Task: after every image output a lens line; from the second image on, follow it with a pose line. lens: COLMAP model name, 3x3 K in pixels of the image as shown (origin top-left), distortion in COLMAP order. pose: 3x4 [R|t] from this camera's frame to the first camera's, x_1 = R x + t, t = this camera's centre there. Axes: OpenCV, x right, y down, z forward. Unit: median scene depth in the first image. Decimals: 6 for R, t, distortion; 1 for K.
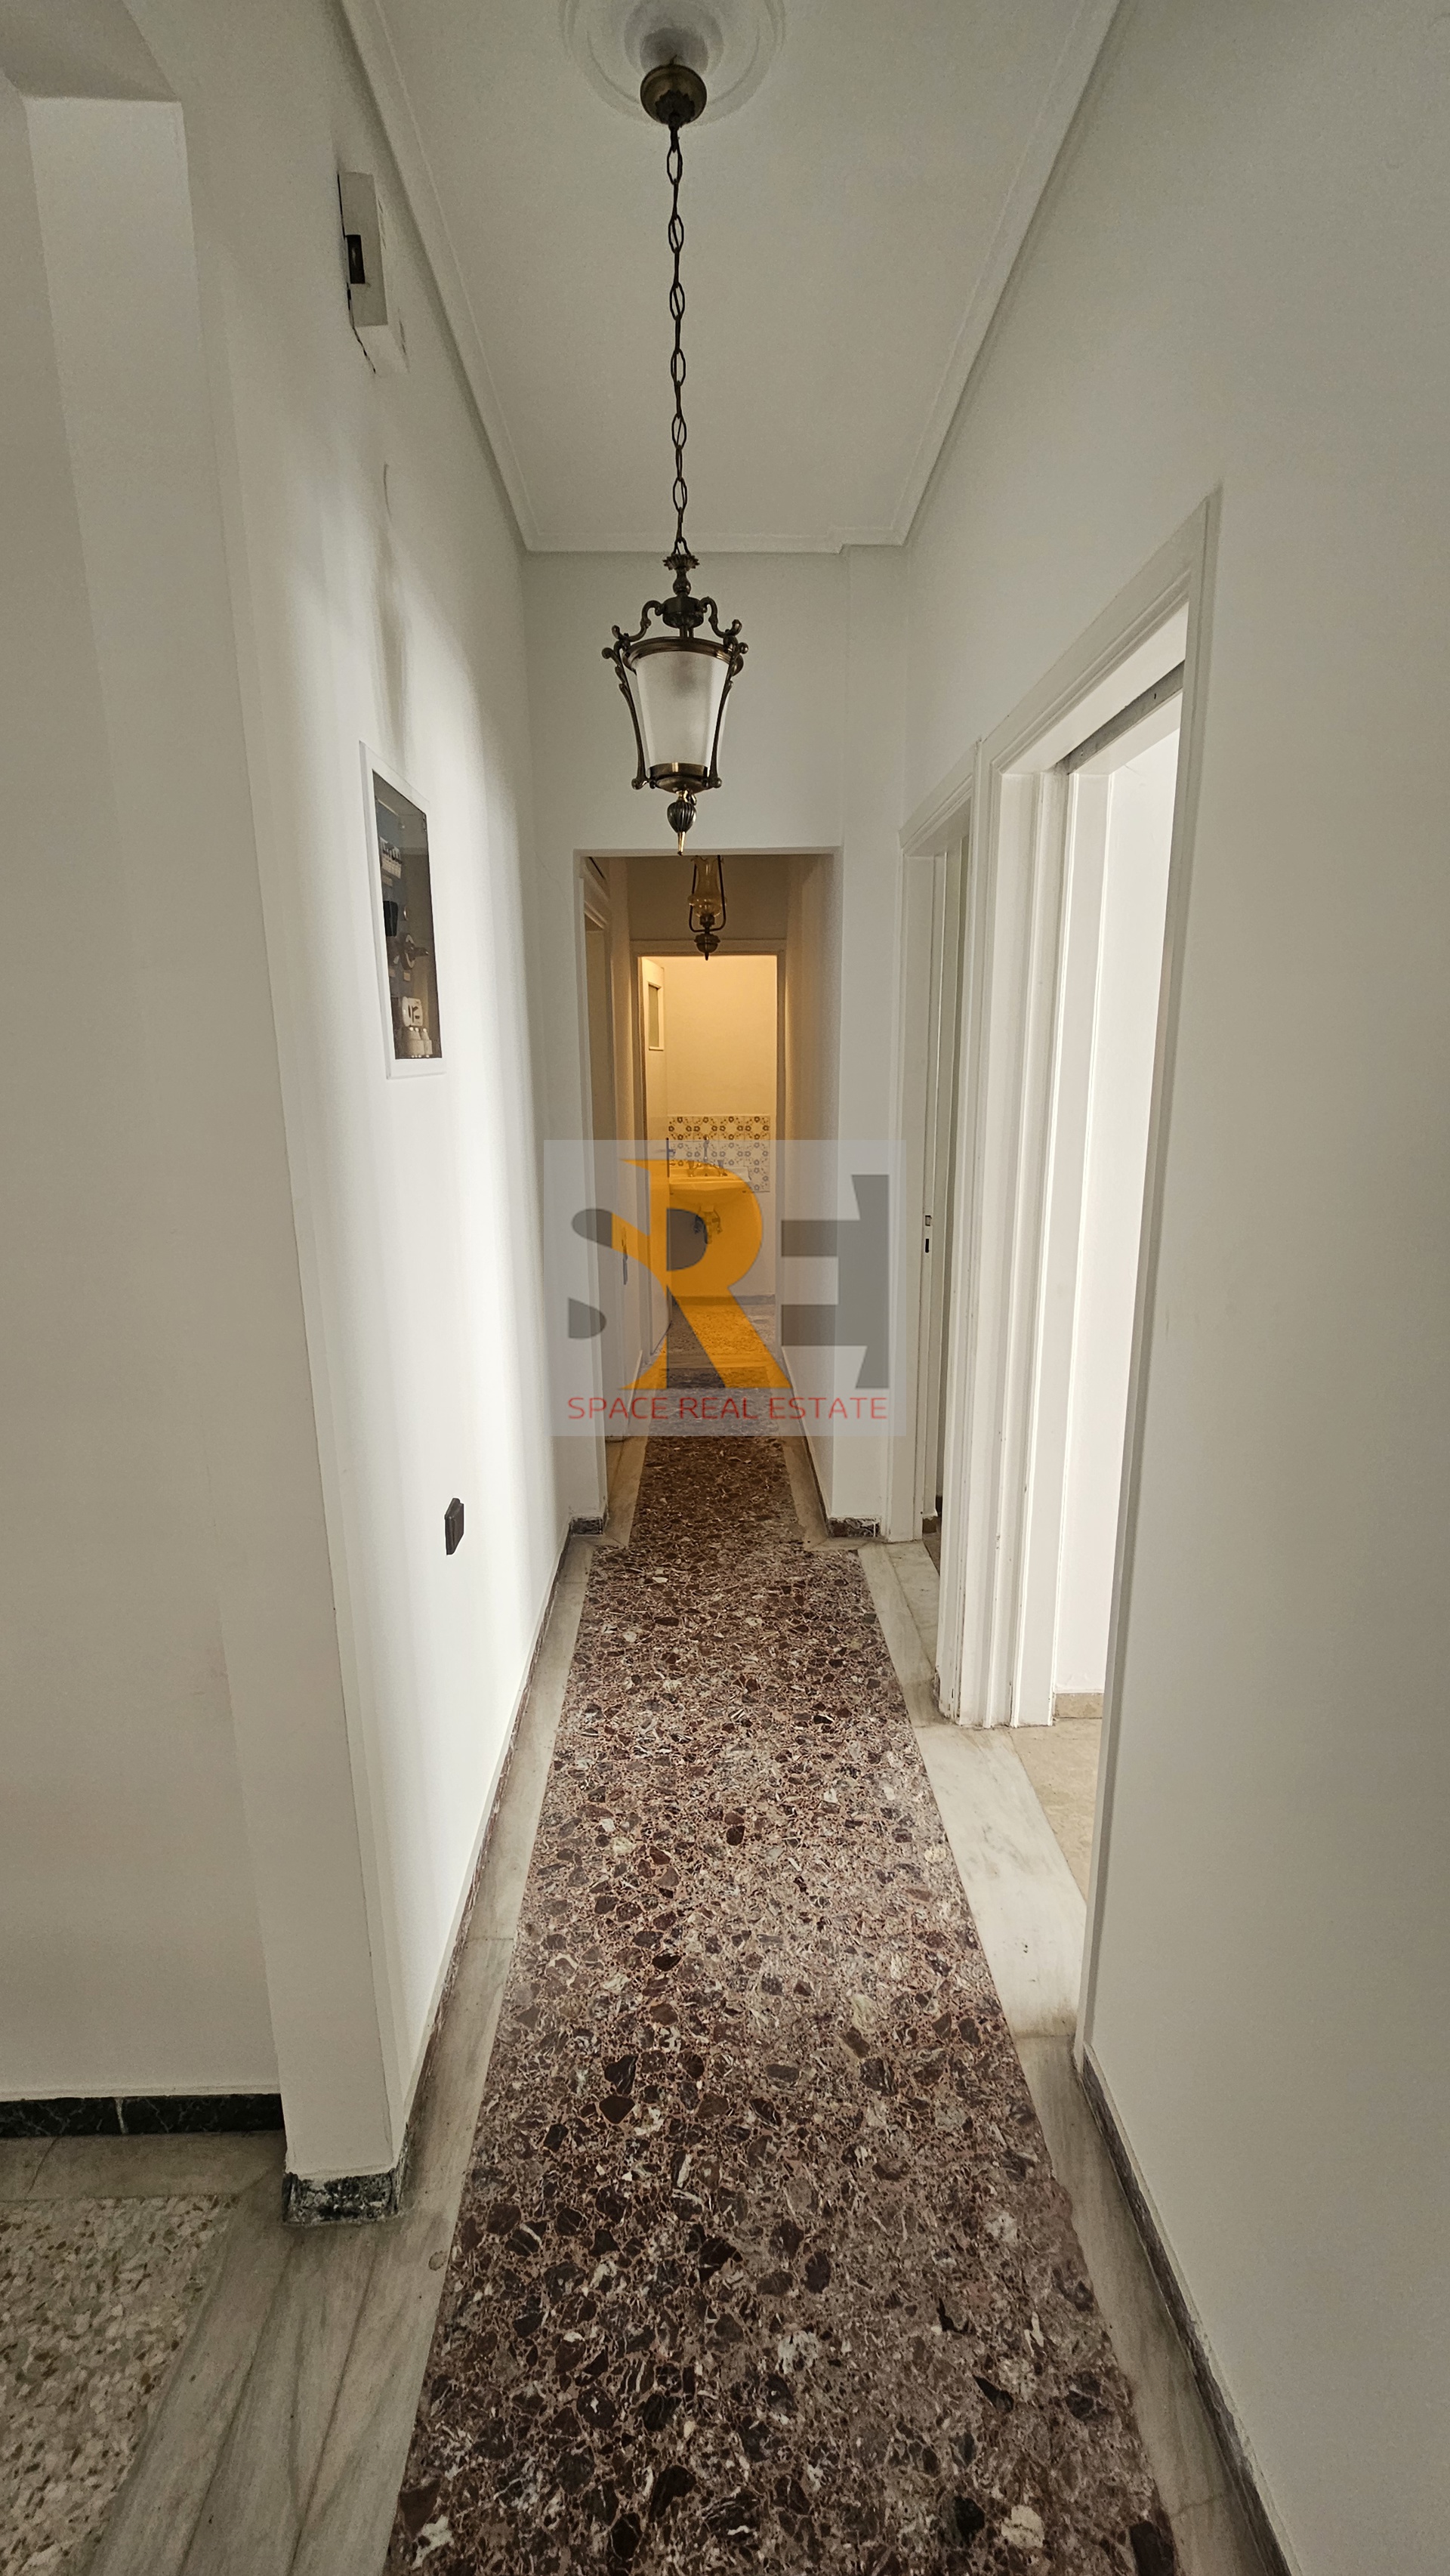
lens RADIAL K [[1054.3, 0, 729.5], [0, 1054.3, 1293.7], [0, 0, 1]] dist [-0.001686, -0.000180]
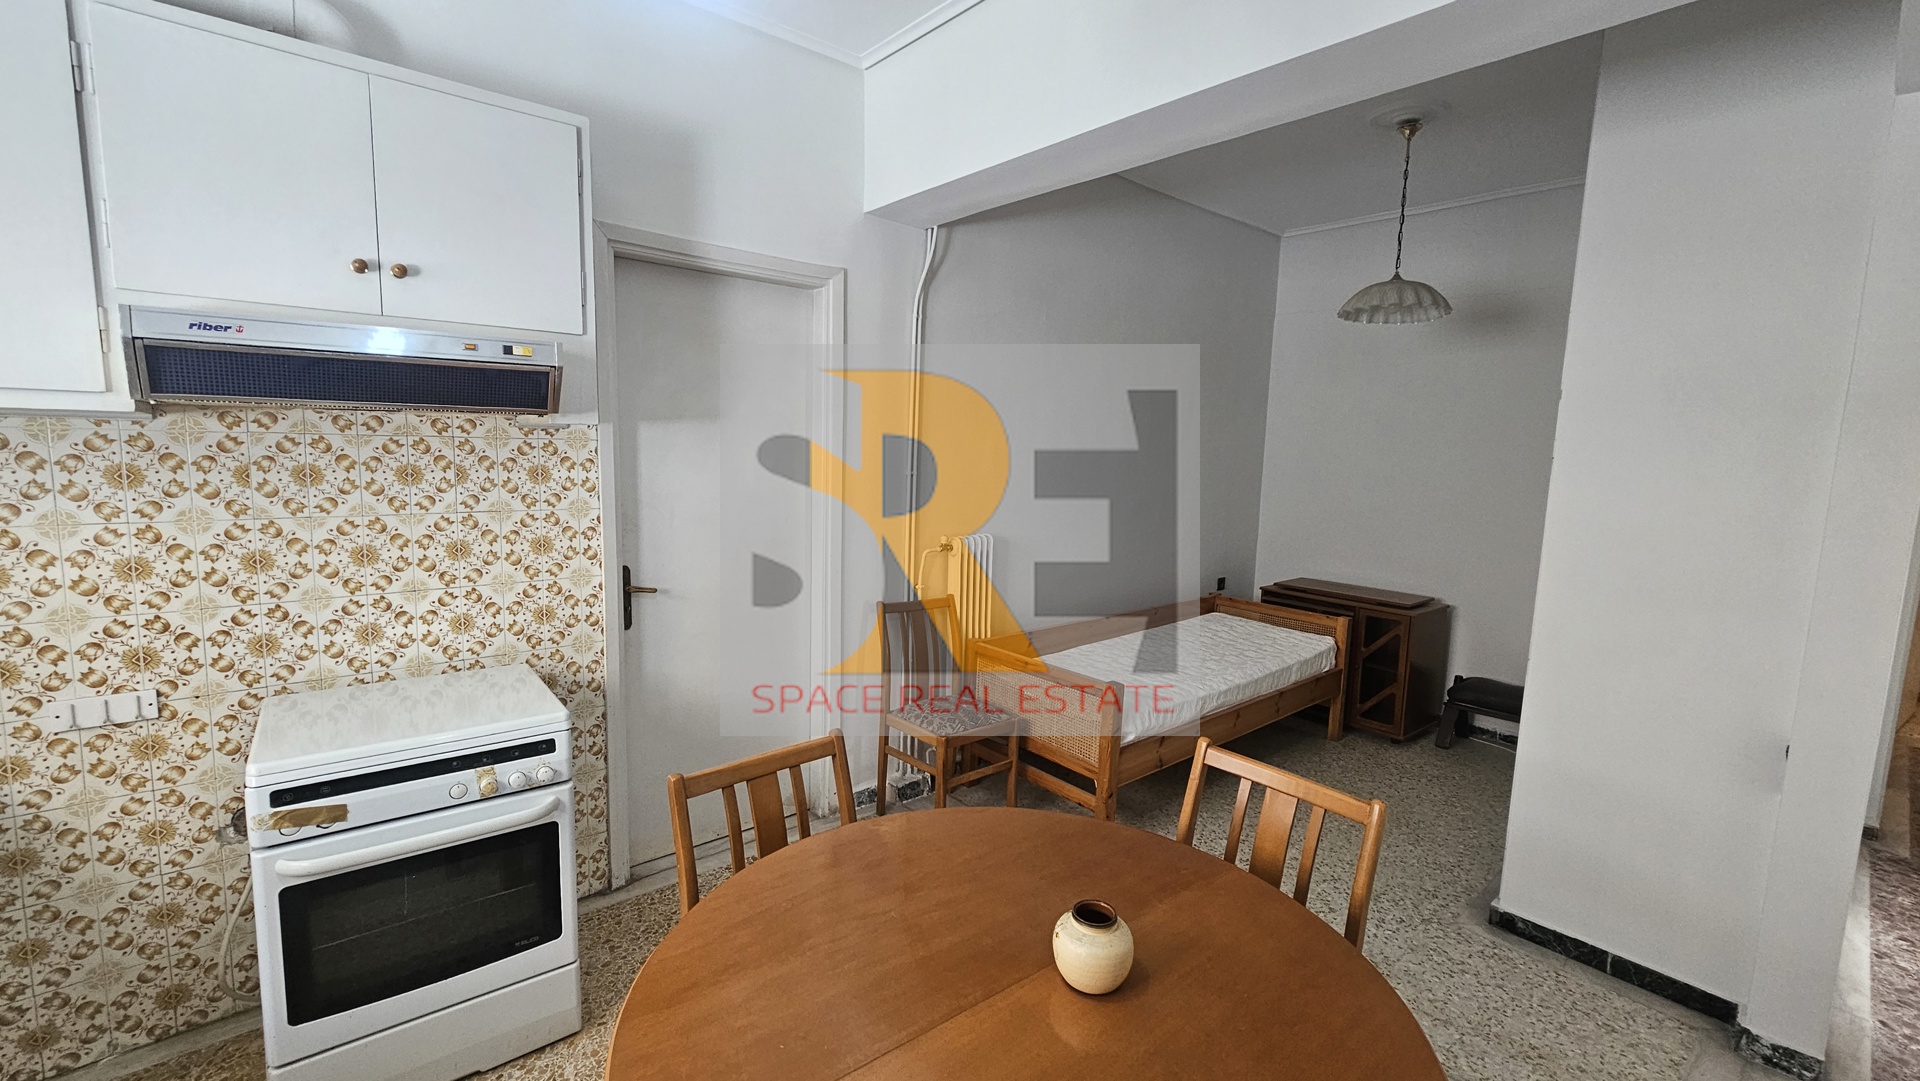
lens RADIAL K [[782.7, 0, 962.3], [0, 782.7, 536.3], [0, 0, 1]] dist [-0.000750, -0.000197]
pose [[0.630110, 0.117592, -0.767550, -0.264858], [-0.207653, 0.977985, -0.020638, 0.230859], [0.748226, 0.172388, 0.640656, -0.911644]]
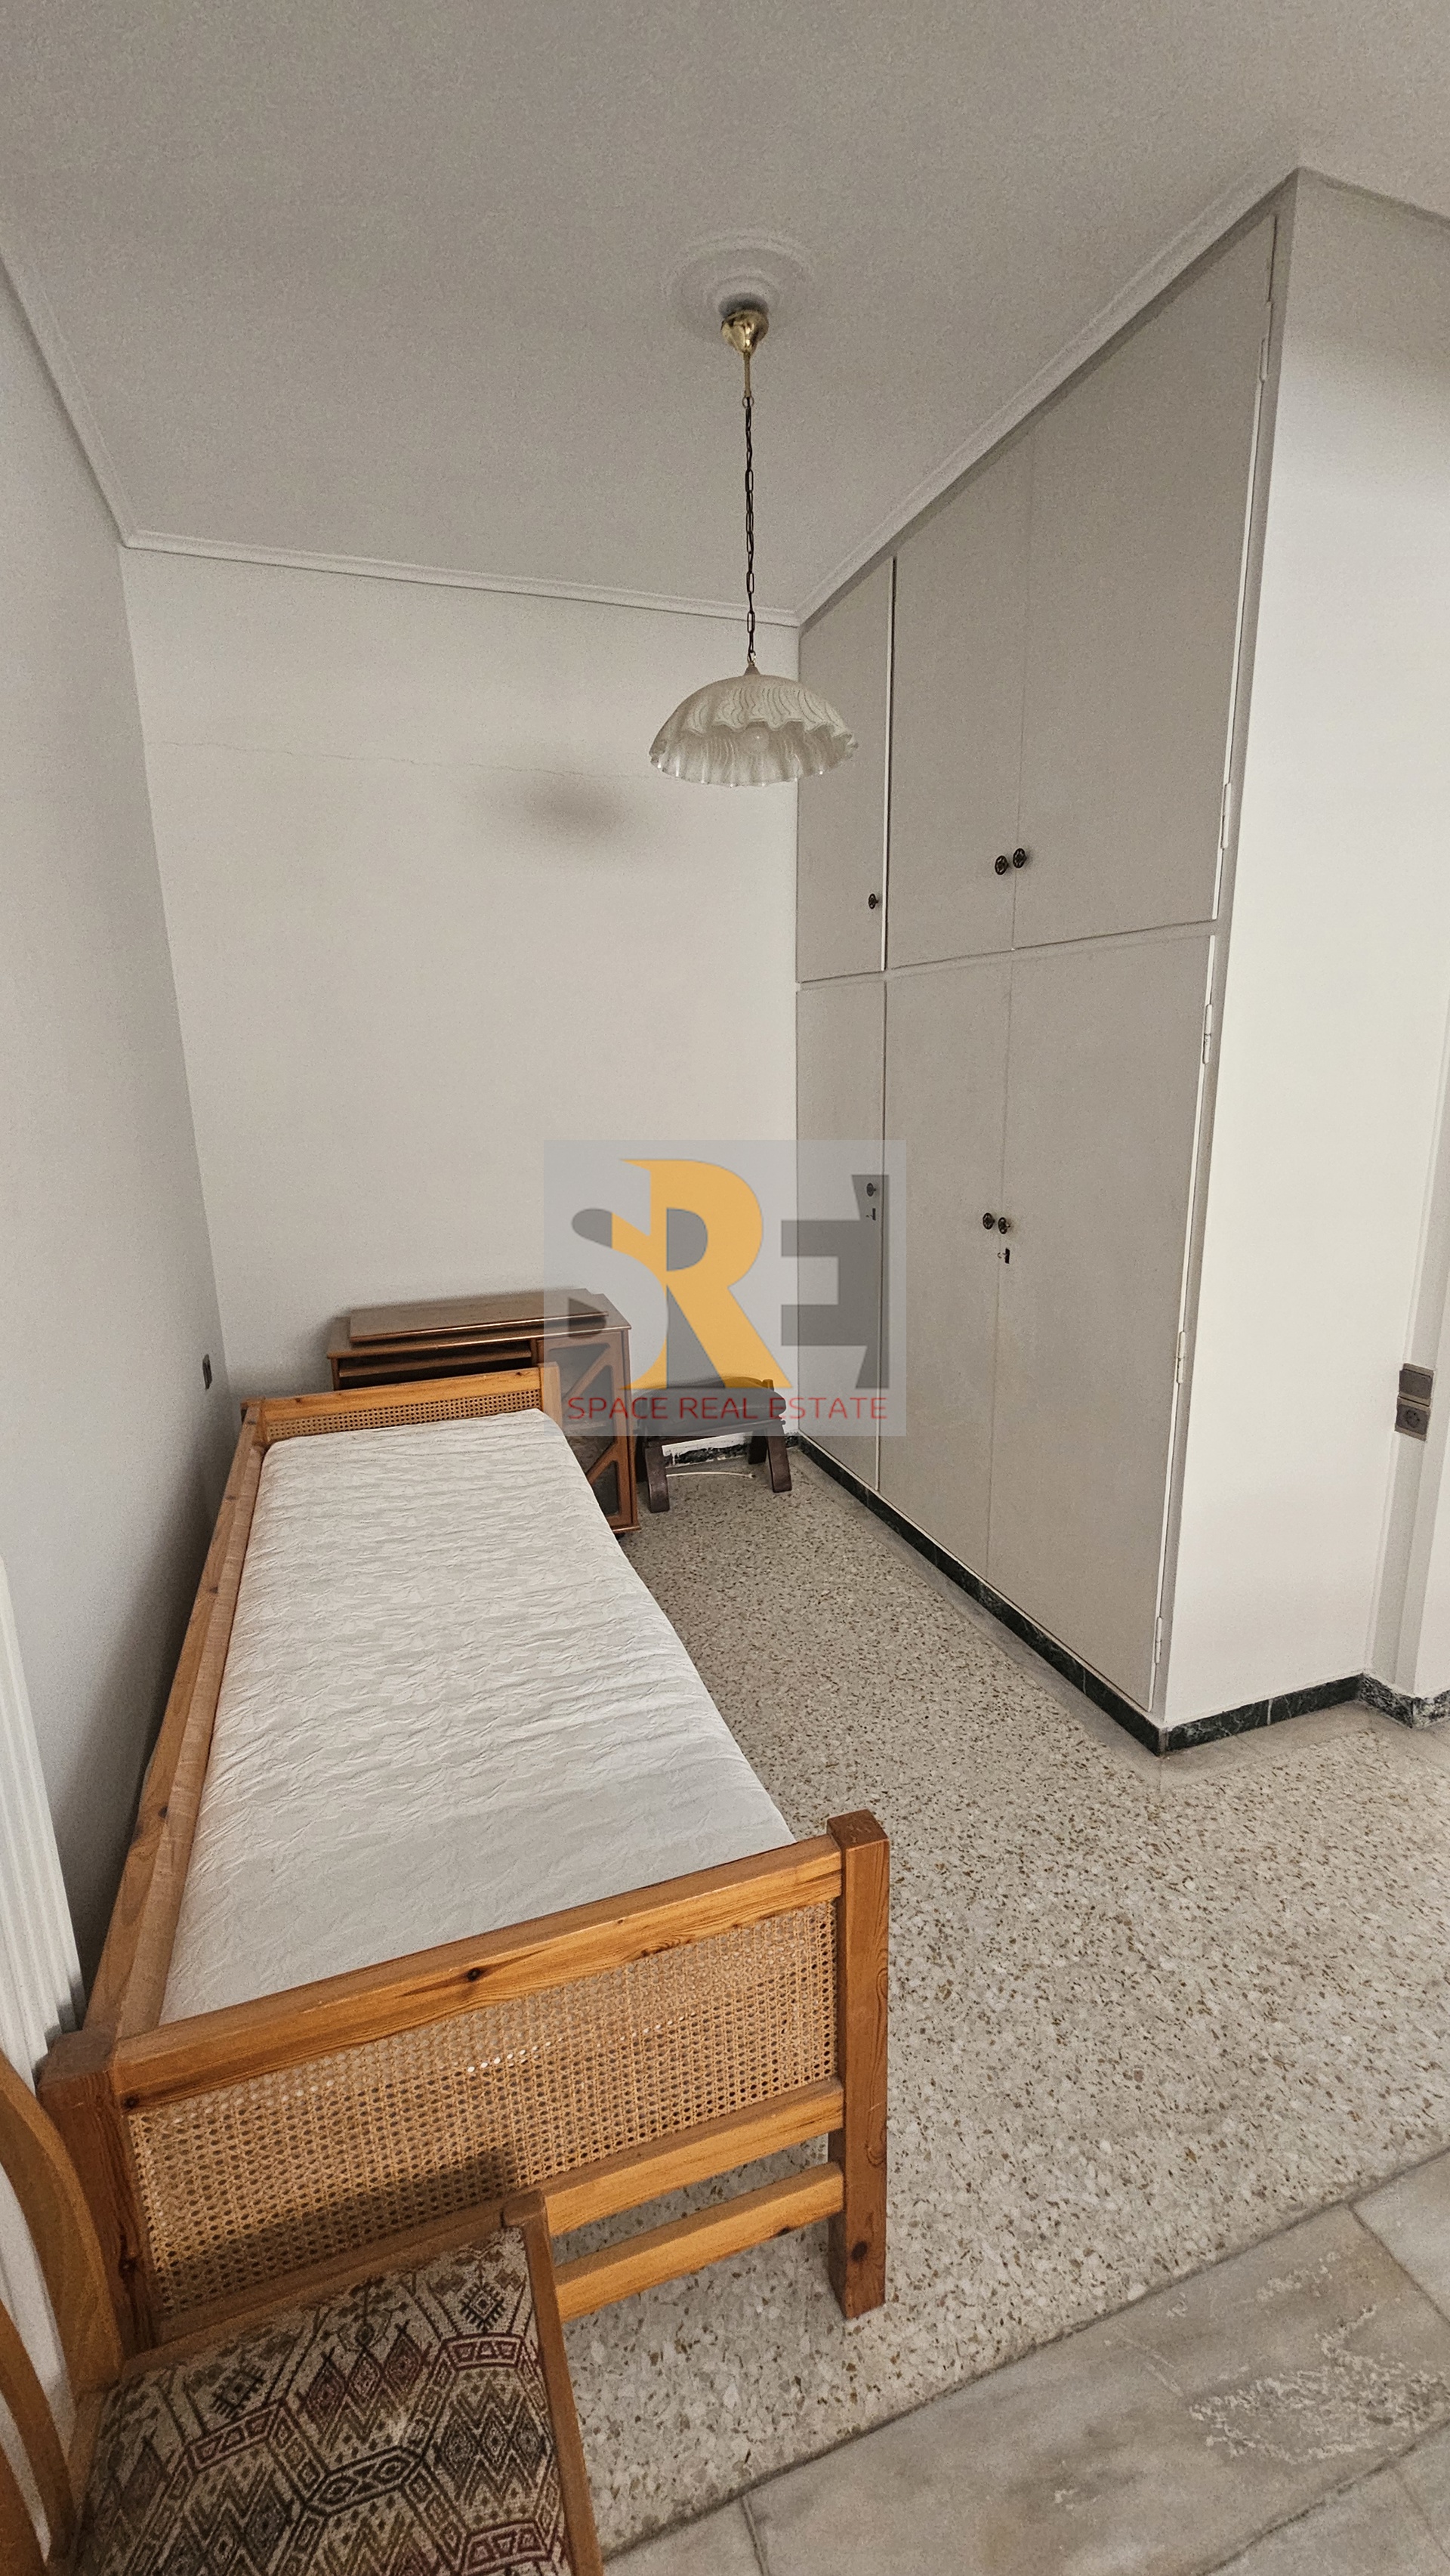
lens RADIAL K [[1050.0, 0, 728.1], [0, 1050.0, 1293.7], [0, 0, 1]] dist [-0.000750, -0.000197]
pose [[0.949659, -0.083630, 0.301918, -1.523094], [0.084251, 0.996384, 0.010988, 0.075558], [-0.301745, 0.015002, 0.953271, -0.206521]]
